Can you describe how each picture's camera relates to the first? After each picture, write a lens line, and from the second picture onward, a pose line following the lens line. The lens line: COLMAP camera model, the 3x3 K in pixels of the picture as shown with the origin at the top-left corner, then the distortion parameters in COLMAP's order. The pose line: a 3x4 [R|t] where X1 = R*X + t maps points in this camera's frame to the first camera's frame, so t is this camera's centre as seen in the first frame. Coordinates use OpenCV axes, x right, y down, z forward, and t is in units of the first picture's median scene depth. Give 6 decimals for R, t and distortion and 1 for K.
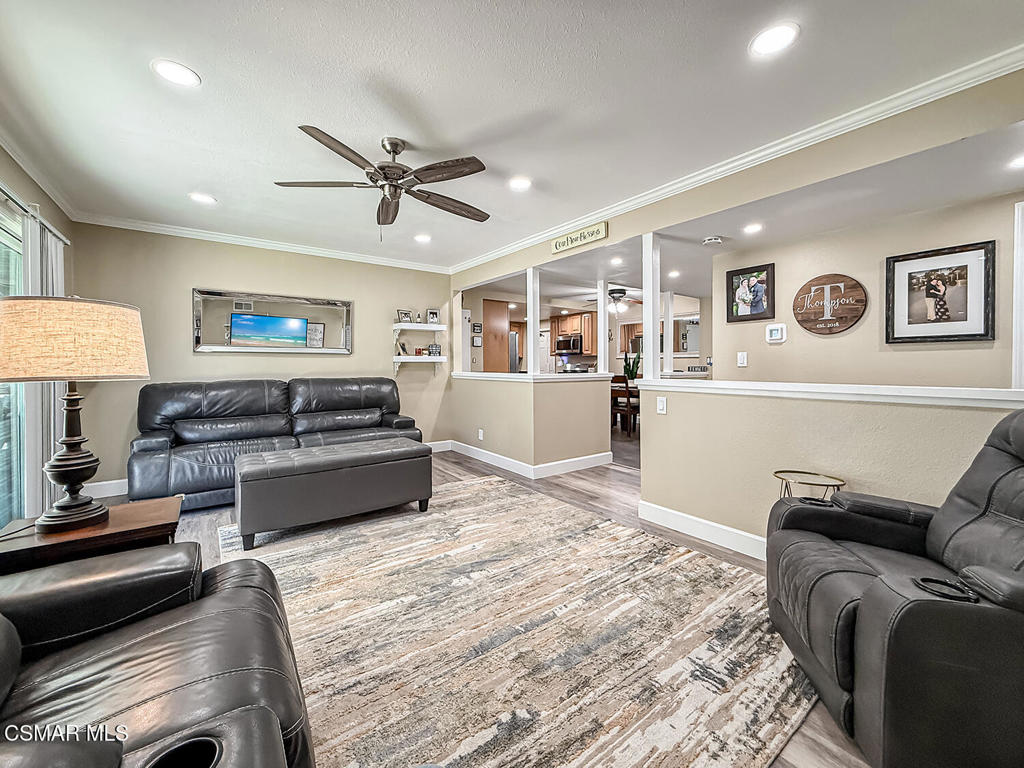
lens RADIAL K [[417.4, 0, 510.8], [0, 417.4, 379.9], [0, 0, 1]] dist [-0.001420, -0.000330]
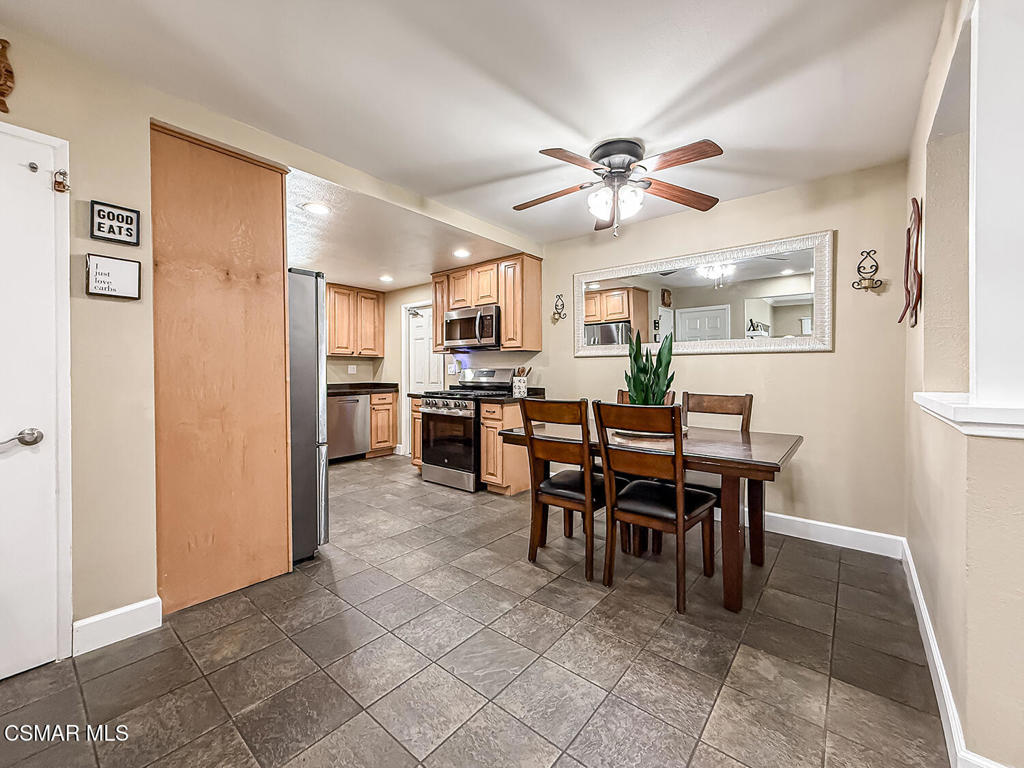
lens RADIAL K [[417.4, 0, 510.8], [0, 417.4, 379.9], [0, 0, 1]] dist [-0.001420, -0.000330]
pose [[0.969082, -0.007758, 0.246617, 0.067738], [0.011552, 0.999836, -0.013940, -0.019517], [-0.246469, 0.016358, 0.969013, 0.547867]]
